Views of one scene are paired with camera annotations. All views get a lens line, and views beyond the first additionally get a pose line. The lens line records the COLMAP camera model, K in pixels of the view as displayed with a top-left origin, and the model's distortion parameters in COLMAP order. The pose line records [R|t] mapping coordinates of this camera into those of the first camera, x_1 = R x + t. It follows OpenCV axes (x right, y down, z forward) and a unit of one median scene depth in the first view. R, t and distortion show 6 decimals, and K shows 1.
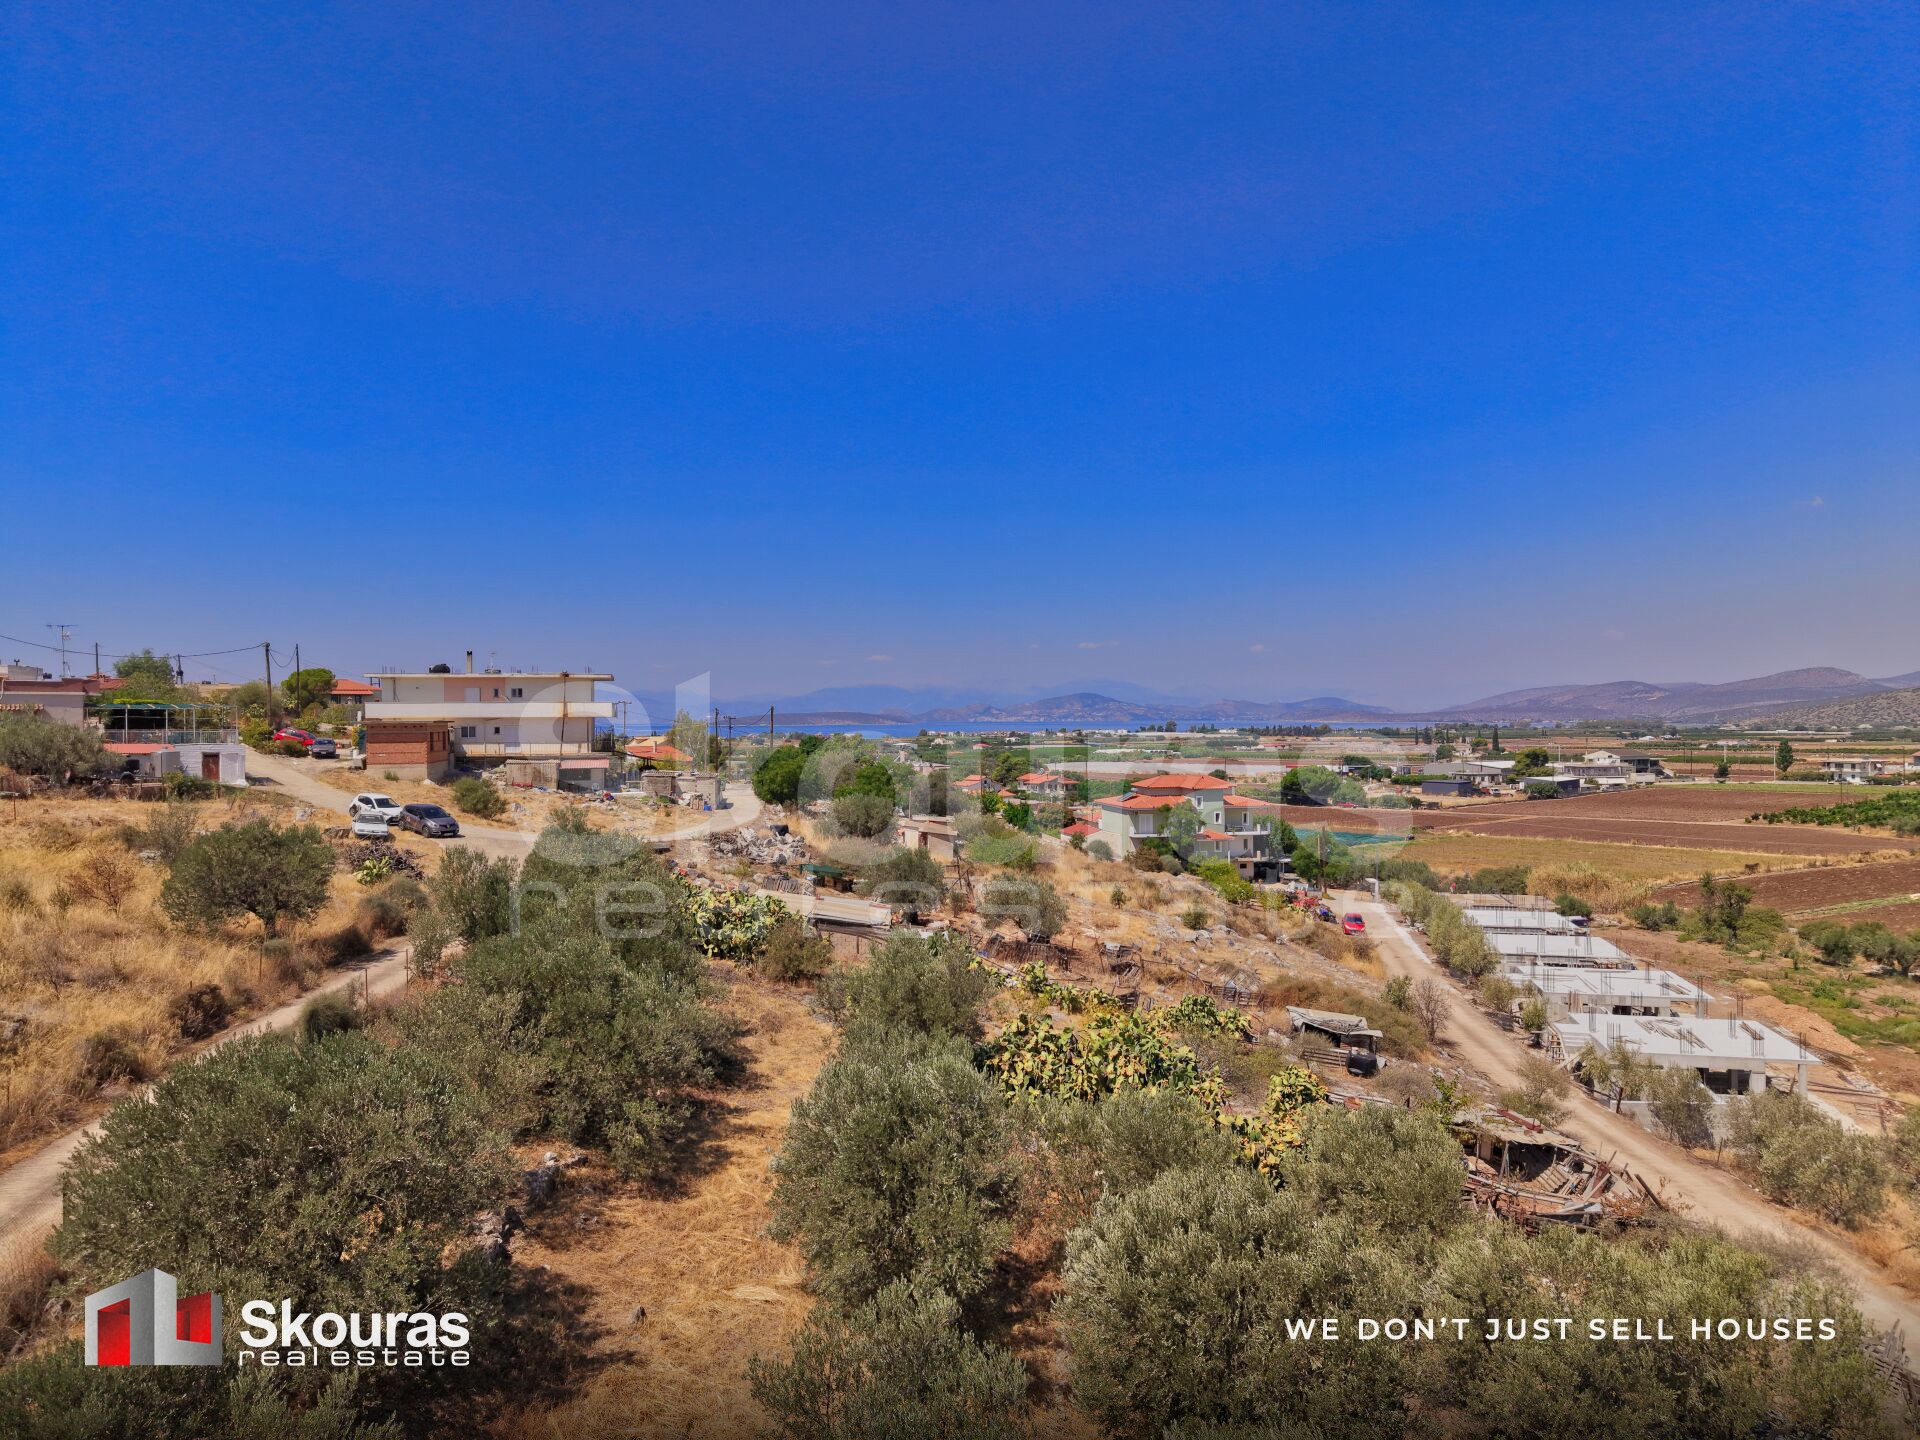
lens RADIAL K [[1323.9, 0, 956.9], [0, 1323.9, 727.5], [0, 0, 1]] dist [0.046195, -0.065066]
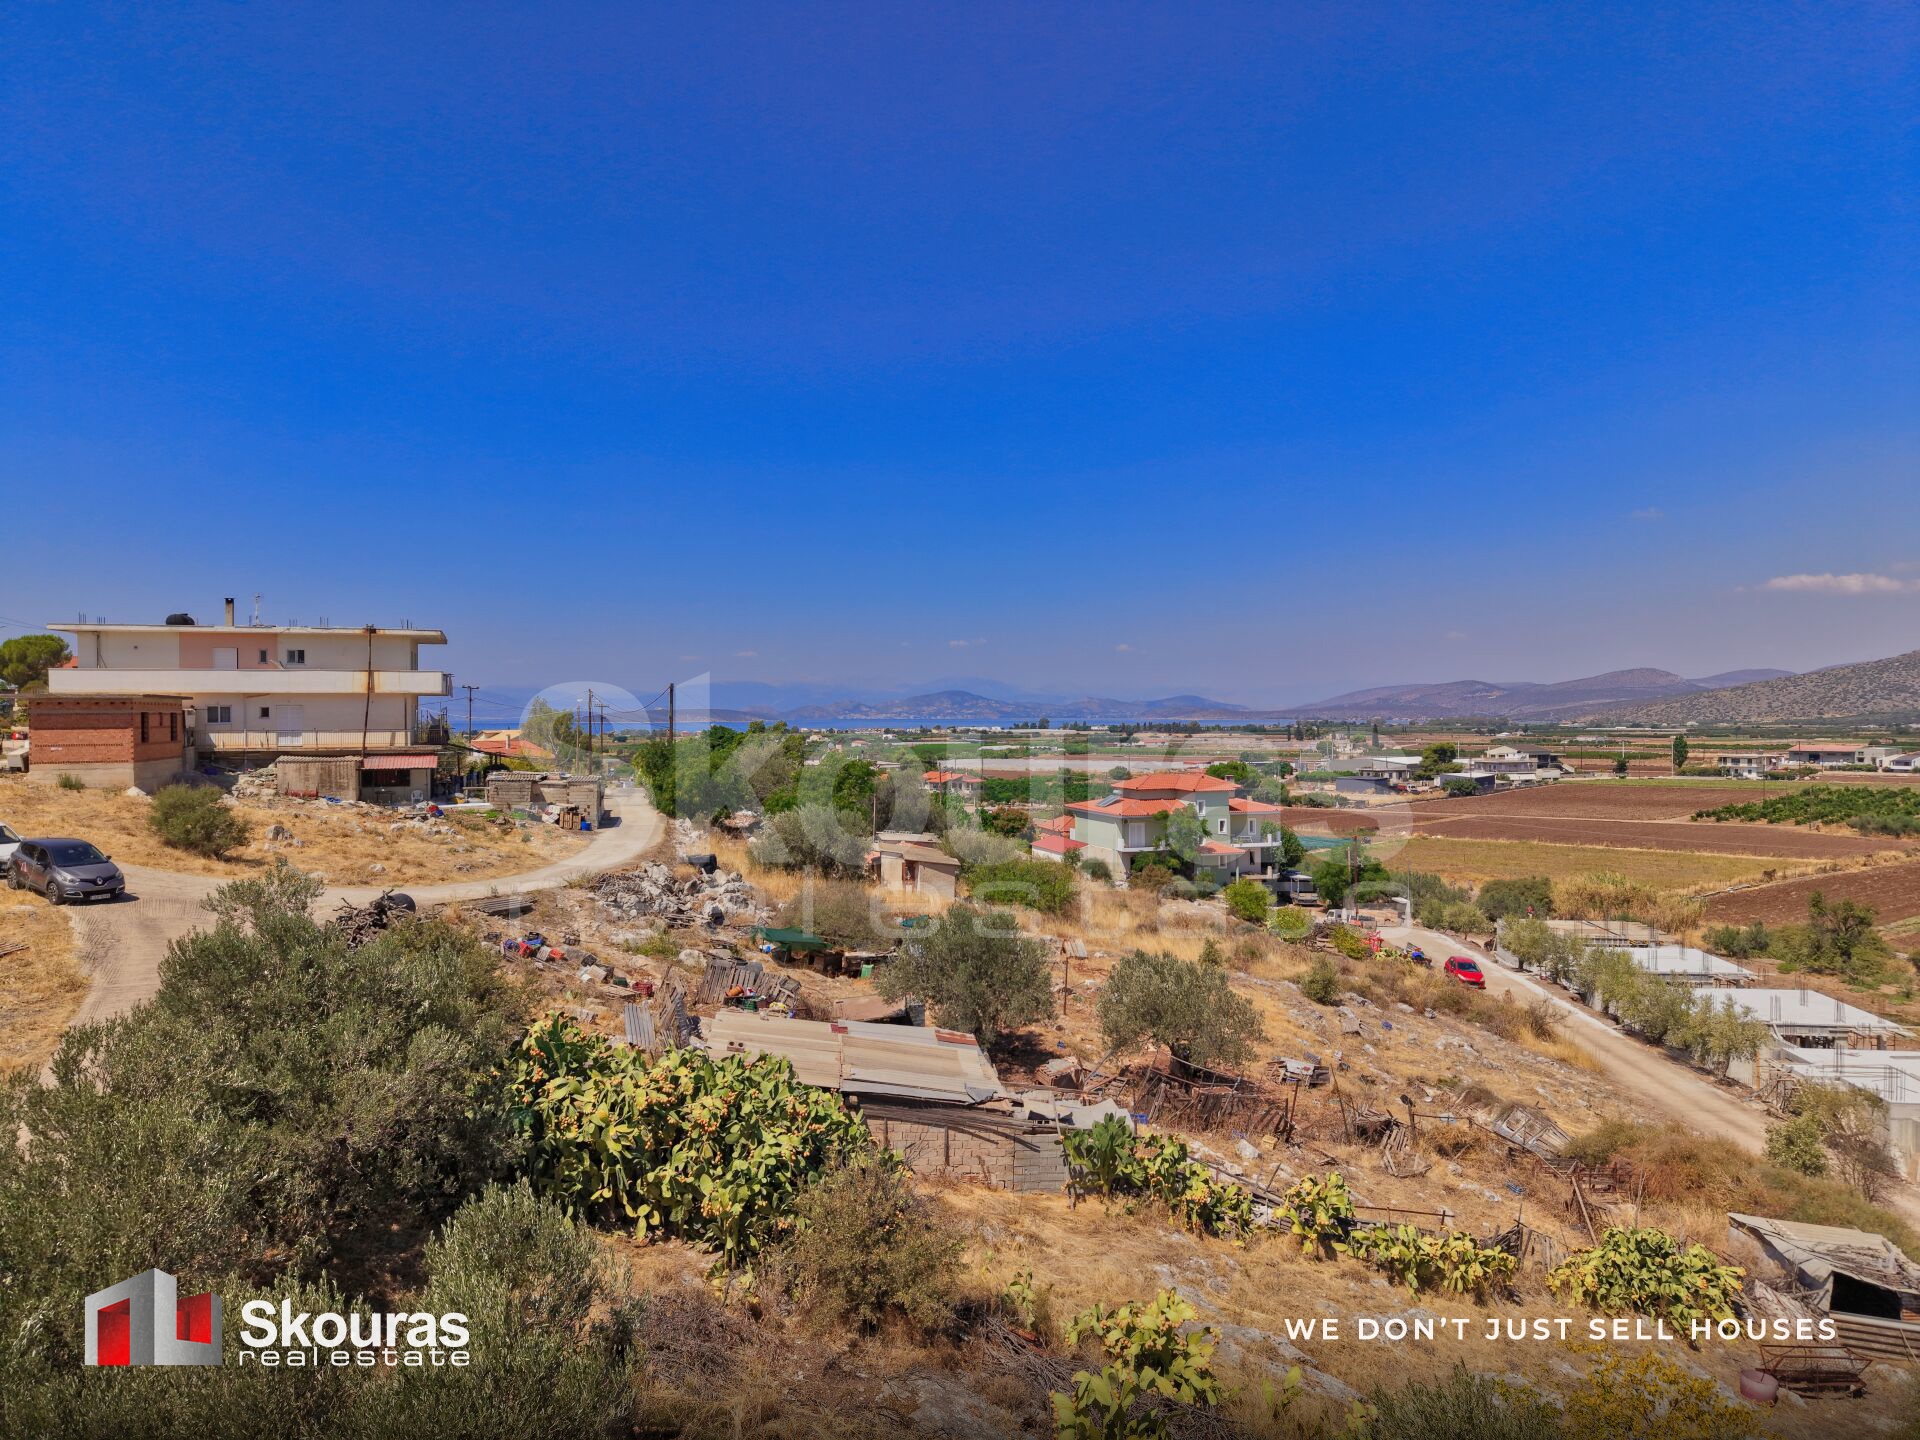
lens RADIAL K [[1323.9, 0, 956.9], [0, 1323.9, 727.5], [0, 0, 1]] dist [0.046195, -0.065066]
pose [[0.994939, -0.000297, 0.100482, -0.047122], [0.000115, 0.999998, 0.001821, 0.006101], [-0.100483, -0.001800, 0.994937, 0.211257]]
